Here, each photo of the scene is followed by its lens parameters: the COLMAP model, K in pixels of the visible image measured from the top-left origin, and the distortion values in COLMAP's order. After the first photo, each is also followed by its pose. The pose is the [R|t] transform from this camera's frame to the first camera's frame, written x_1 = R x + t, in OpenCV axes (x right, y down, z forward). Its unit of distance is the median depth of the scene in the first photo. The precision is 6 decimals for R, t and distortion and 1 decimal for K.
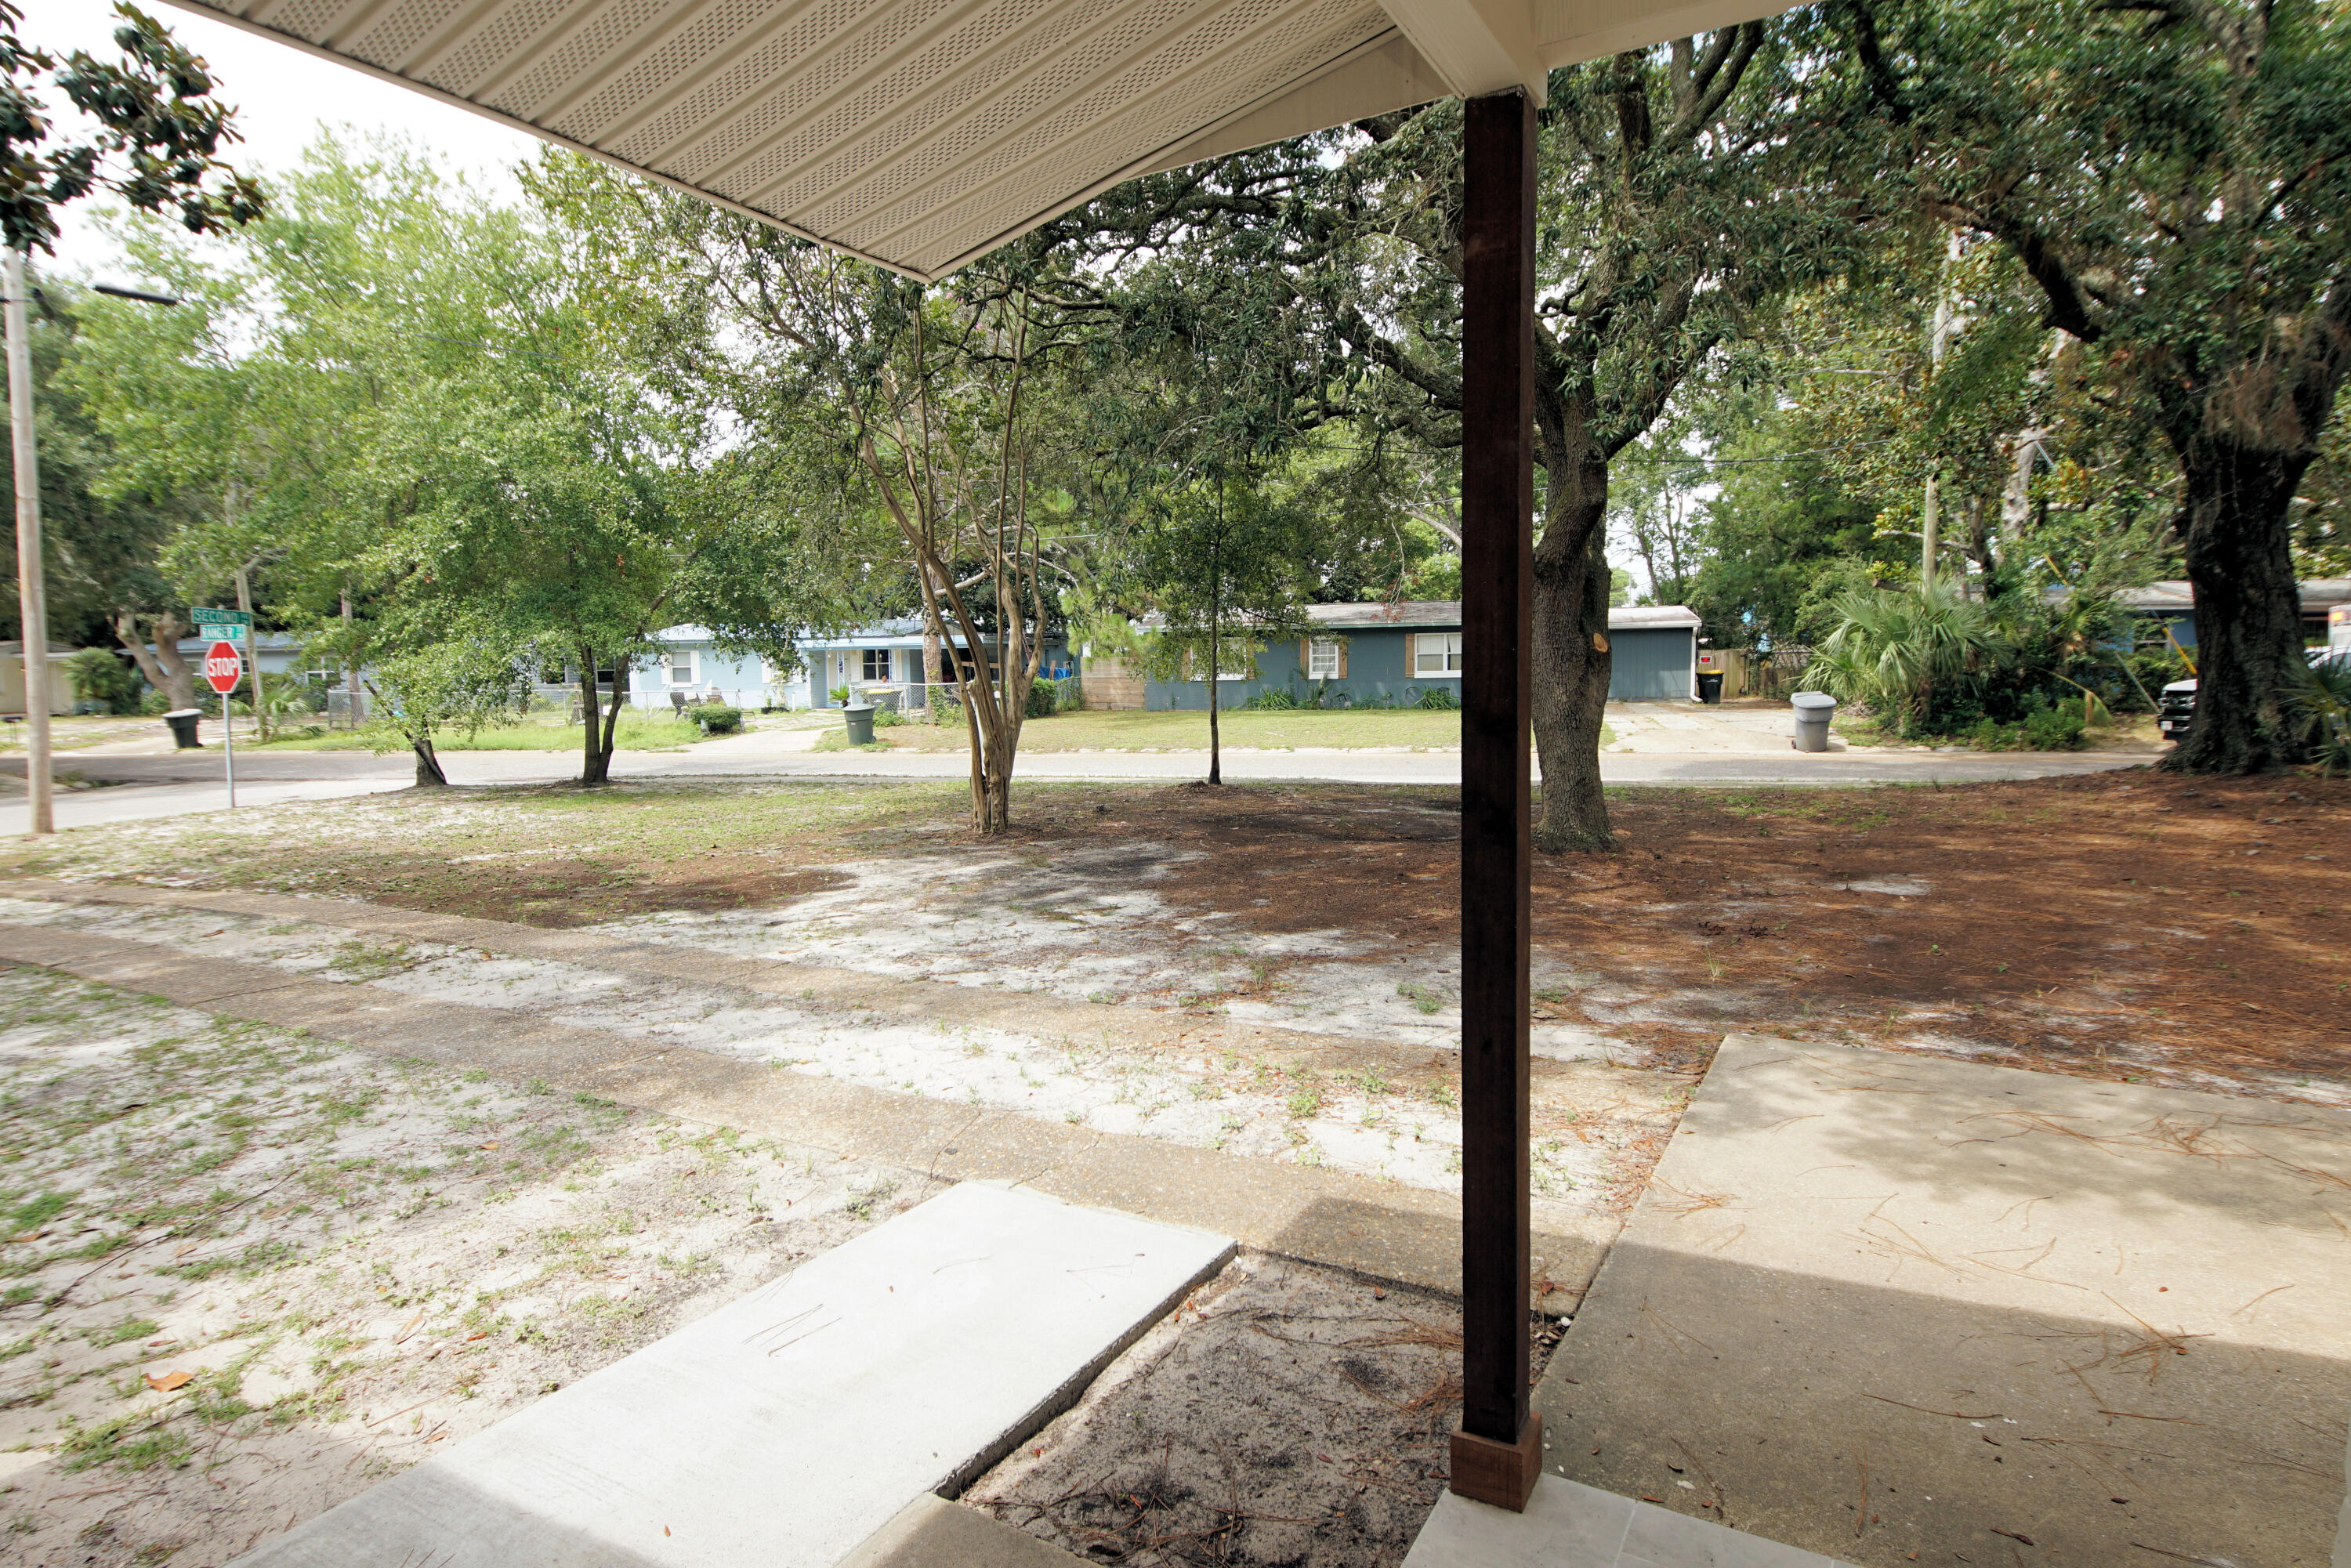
lens RADIAL K [[1258.9, 0, 1154.2], [0, 1258.9, 770.4], [0, 0, 1]] dist [0.040277, -0.038452]
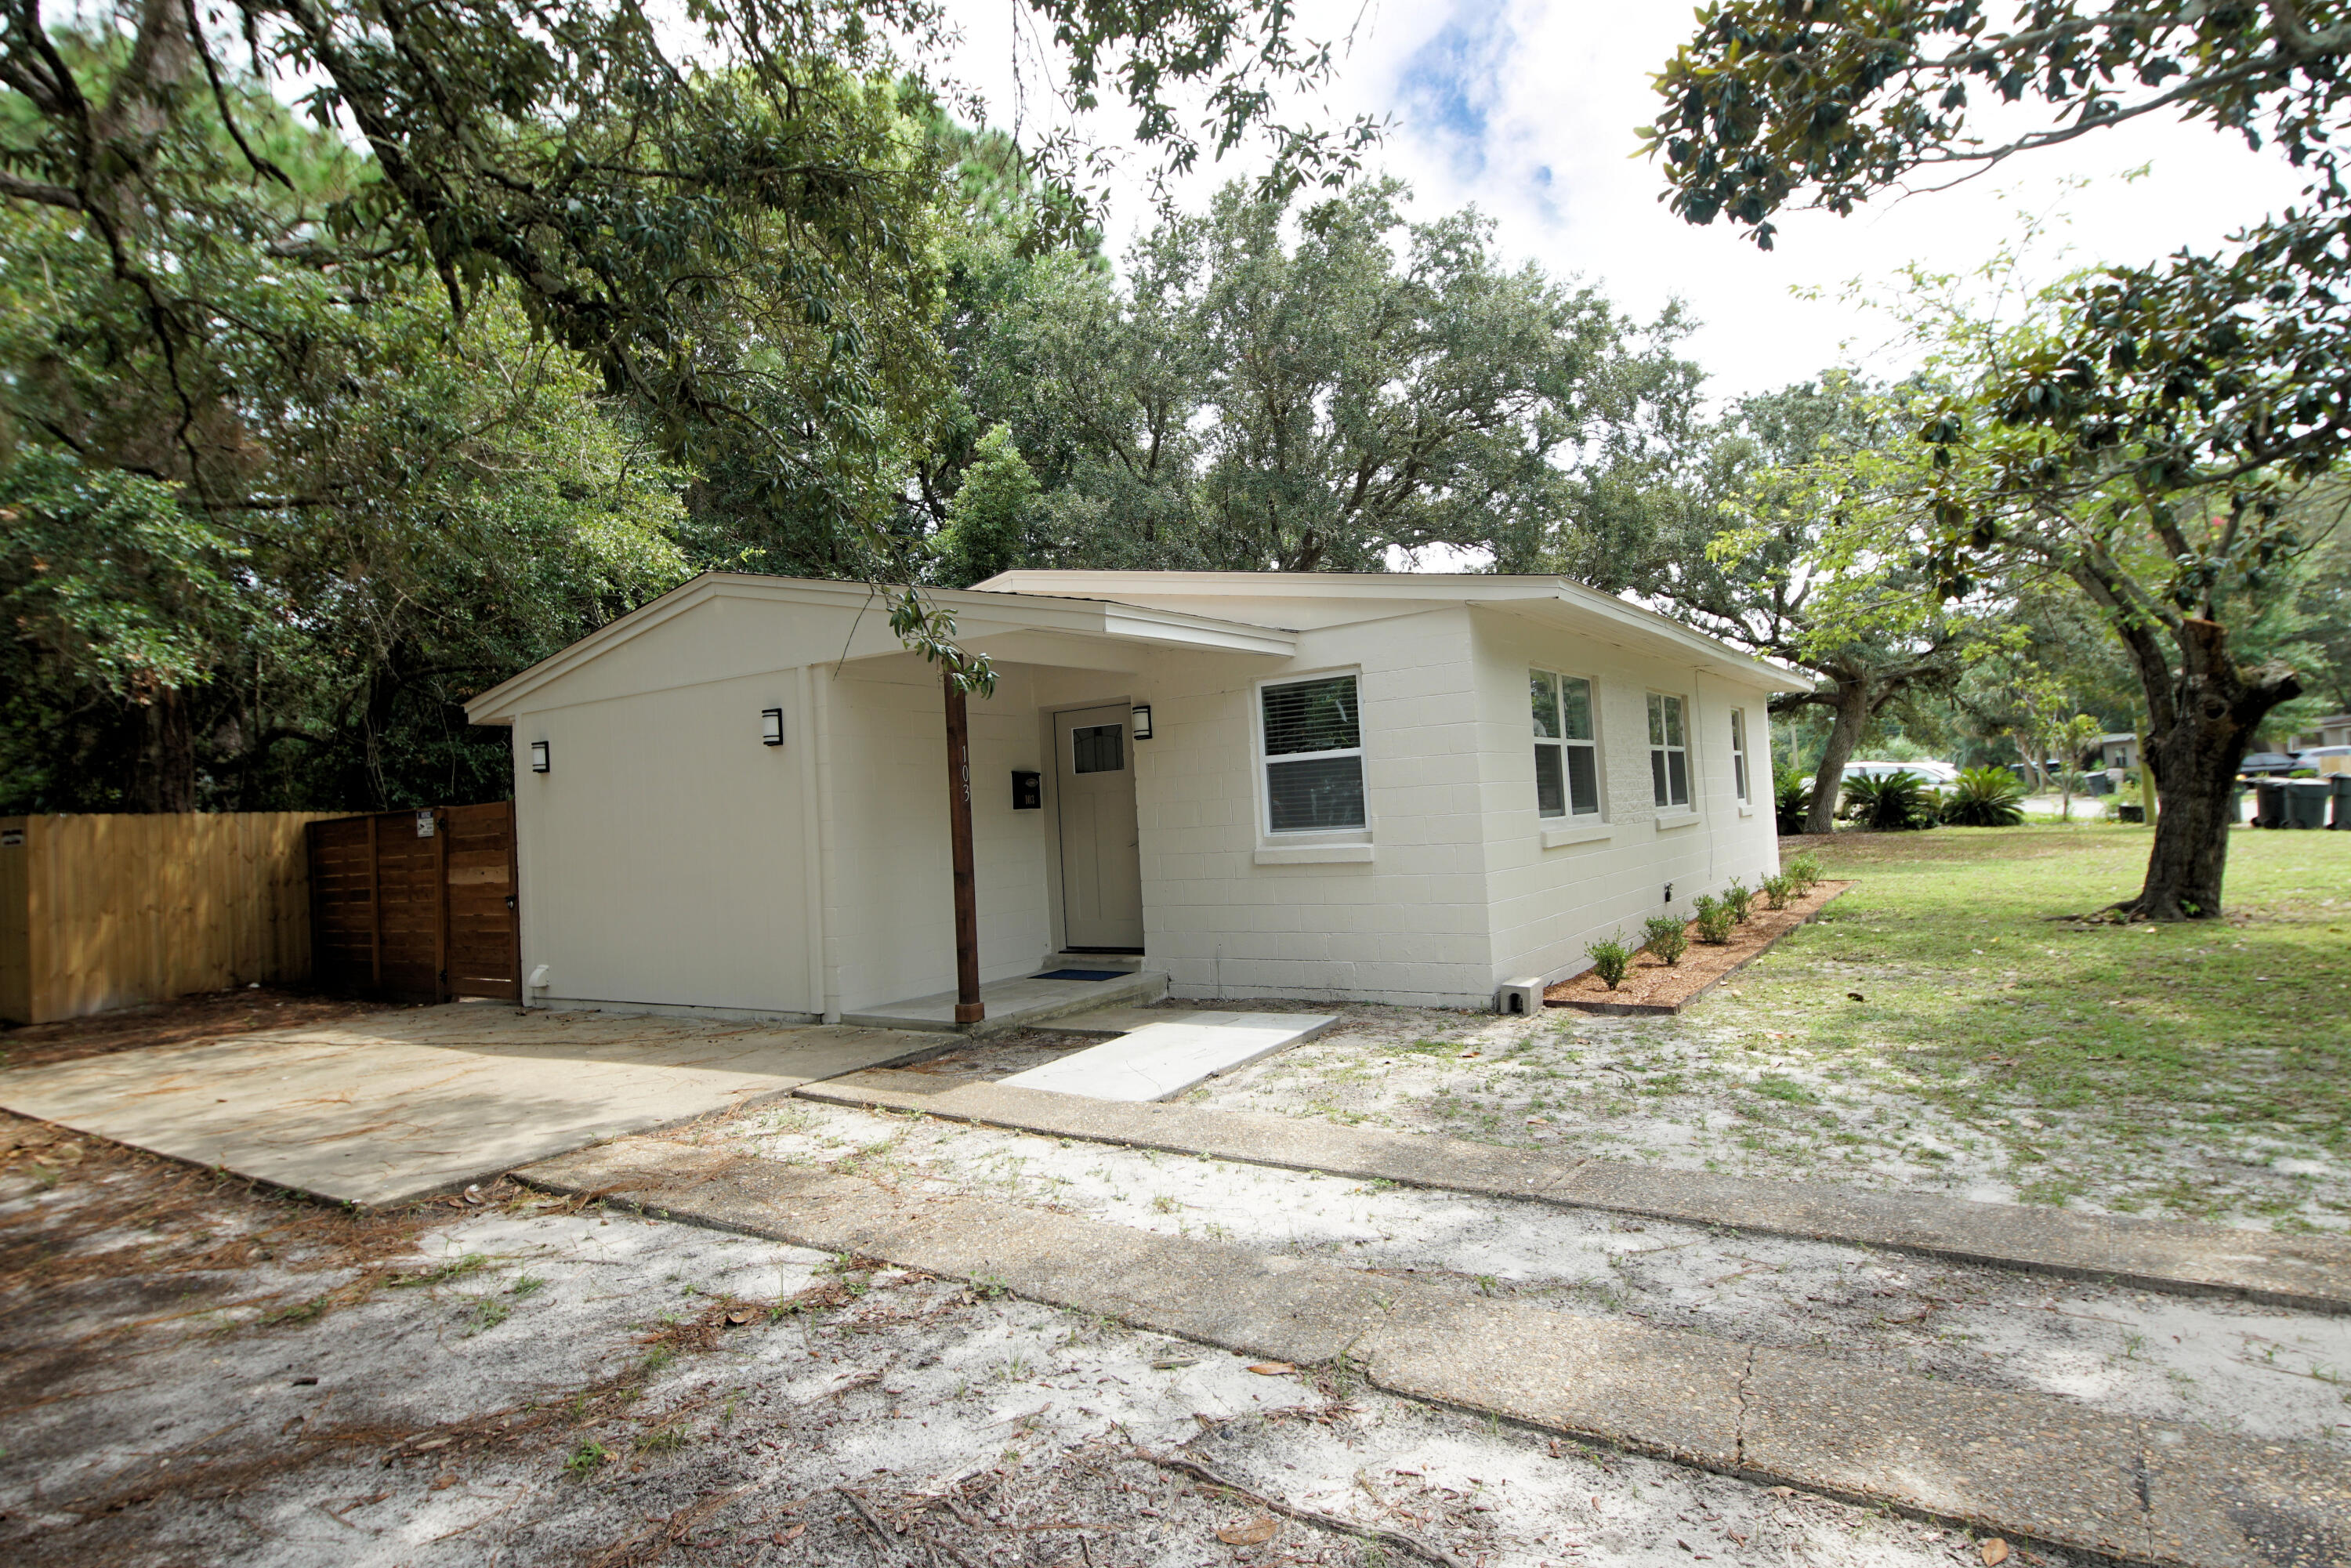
lens RADIAL K [[1258.9, 0, 1154.2], [0, 1258.9, 770.4], [0, 0, 1]] dist [0.040277, -0.038452]
pose [[-0.995230, 0.074815, 0.062602, -0.225685], [0.077350, 0.996237, 0.039089, -0.108025], [-0.059442, 0.043744, -0.997273, 1.977385]]
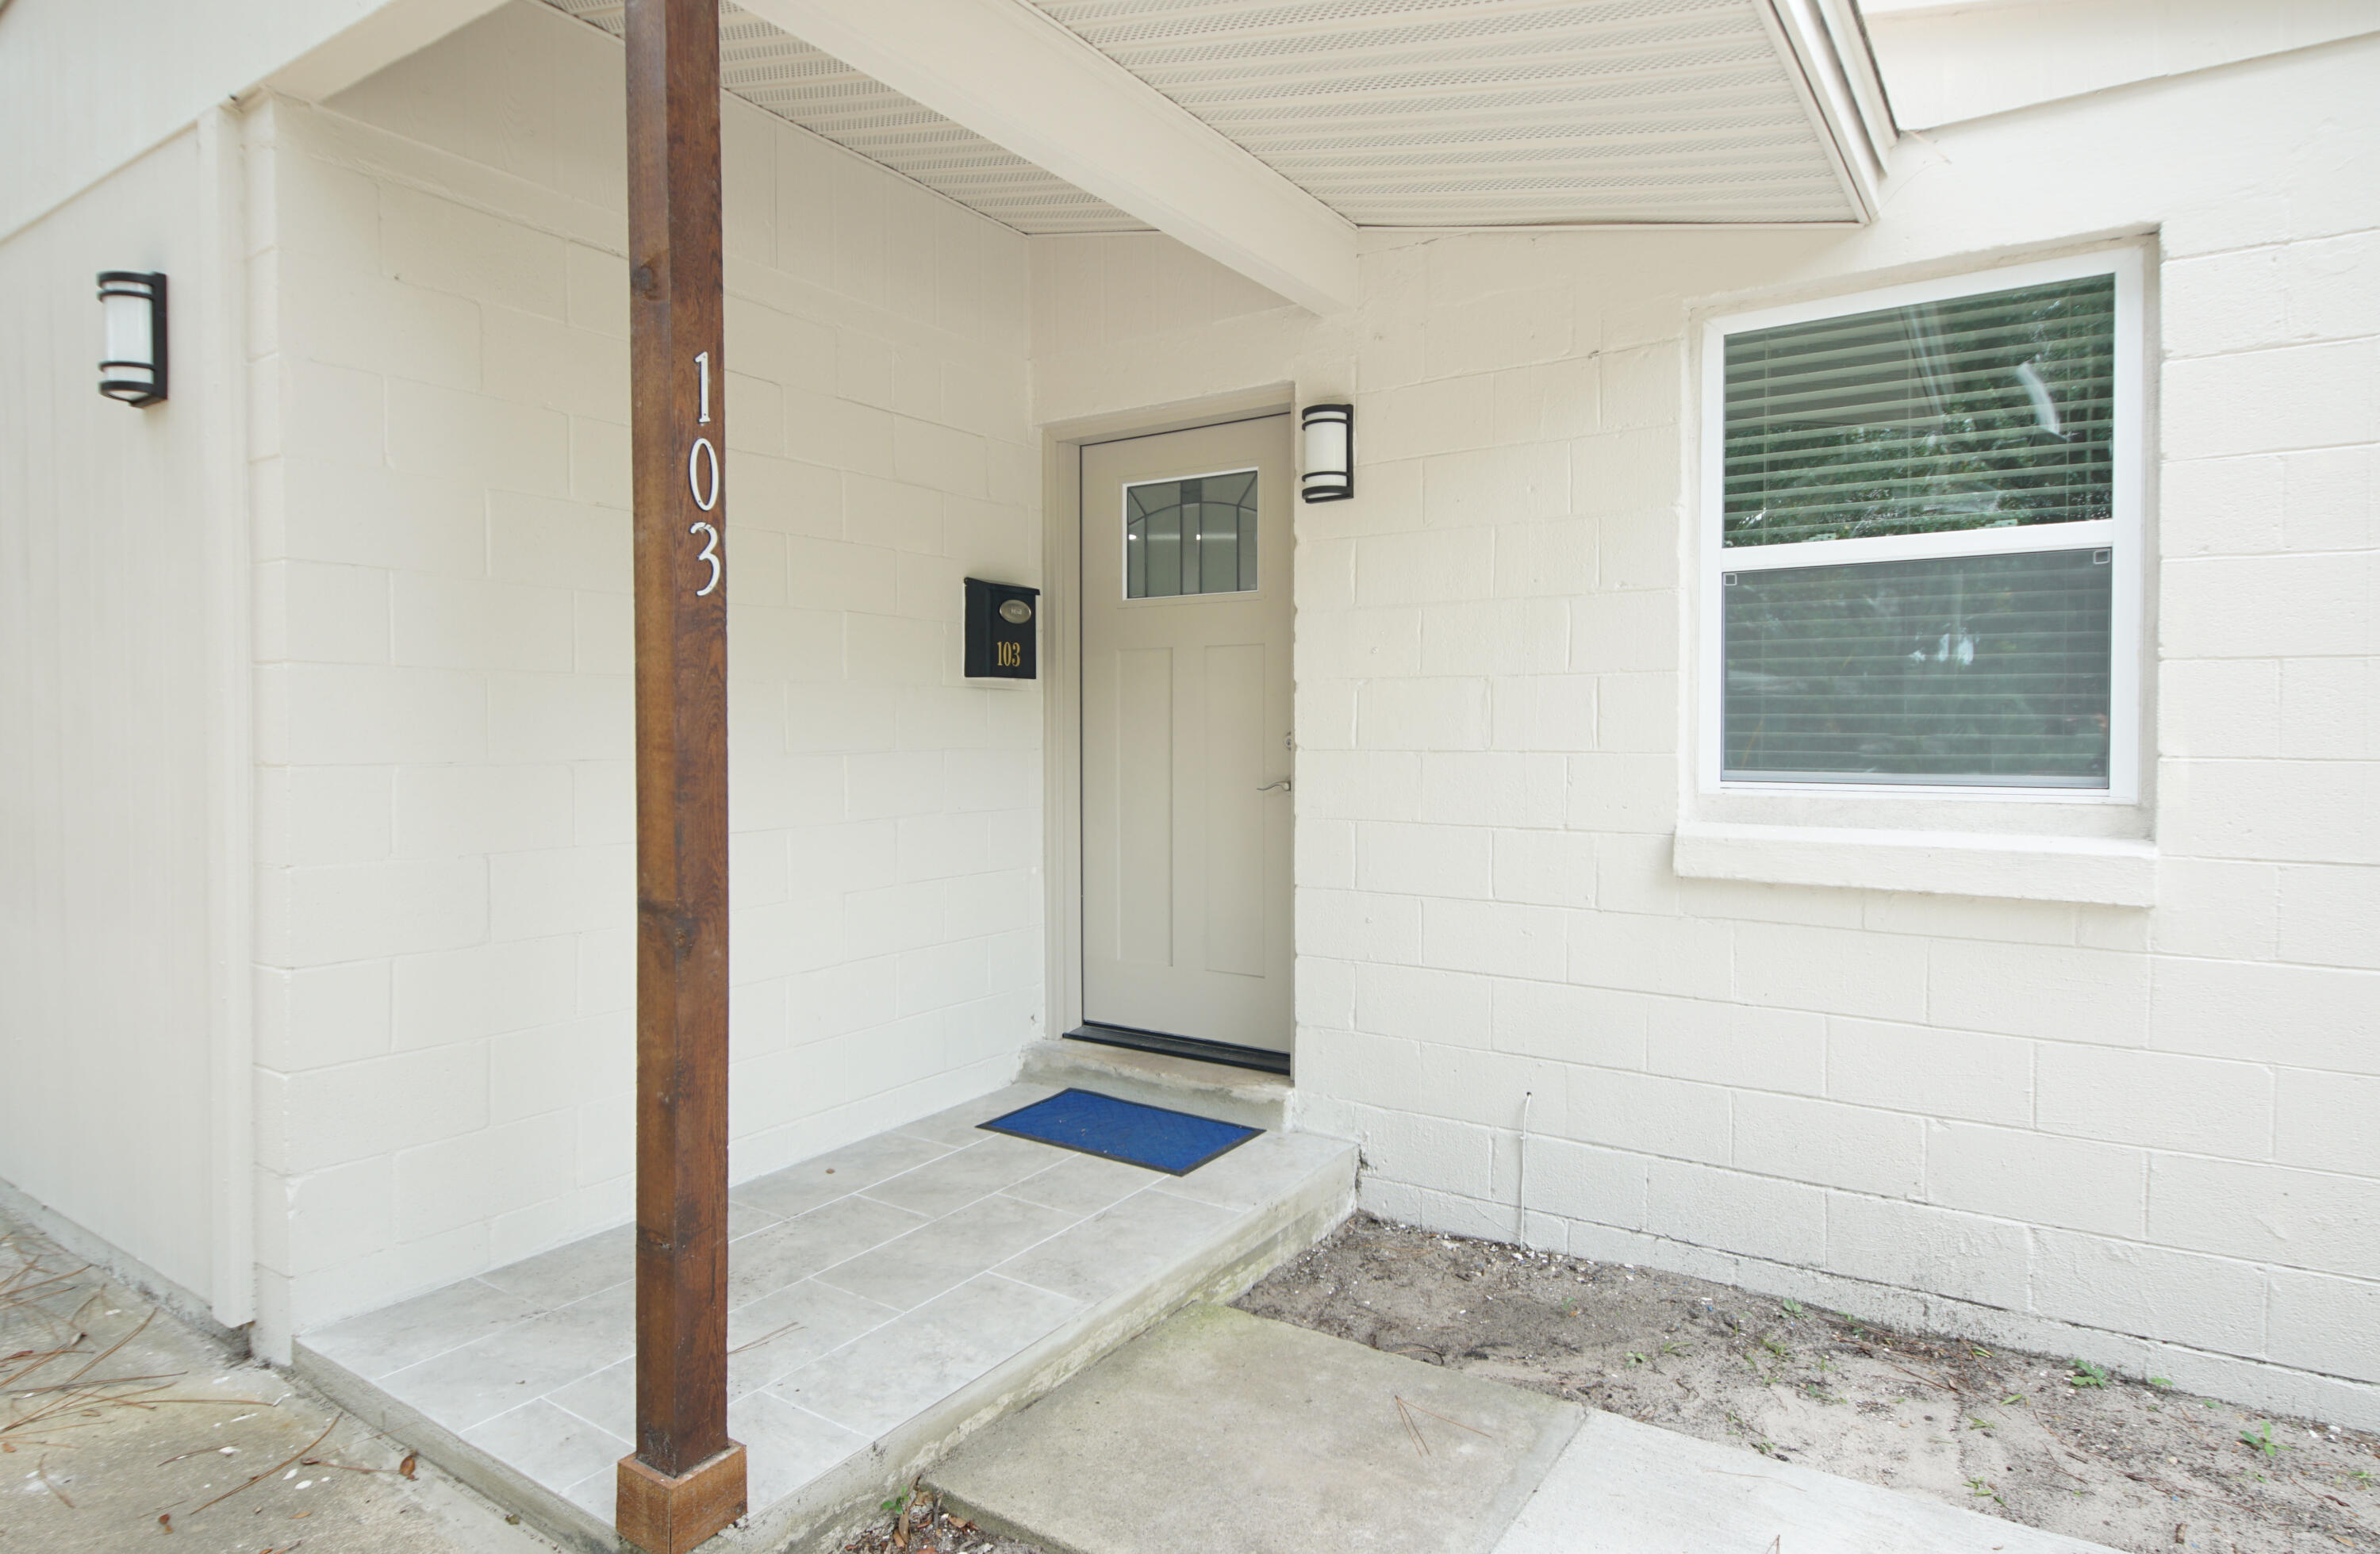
lens RADIAL K [[1306.2, 0, 1178.5], [0, 1306.2, 765.8], [0, 0, 1]] dist [0.041727, -0.041772]
pose [[-0.998518, 0.014933, 0.052335, -0.180403], [0.020574, 0.993835, 0.108947, -0.084787], [-0.050385, 0.109862, -0.992669, 1.680141]]
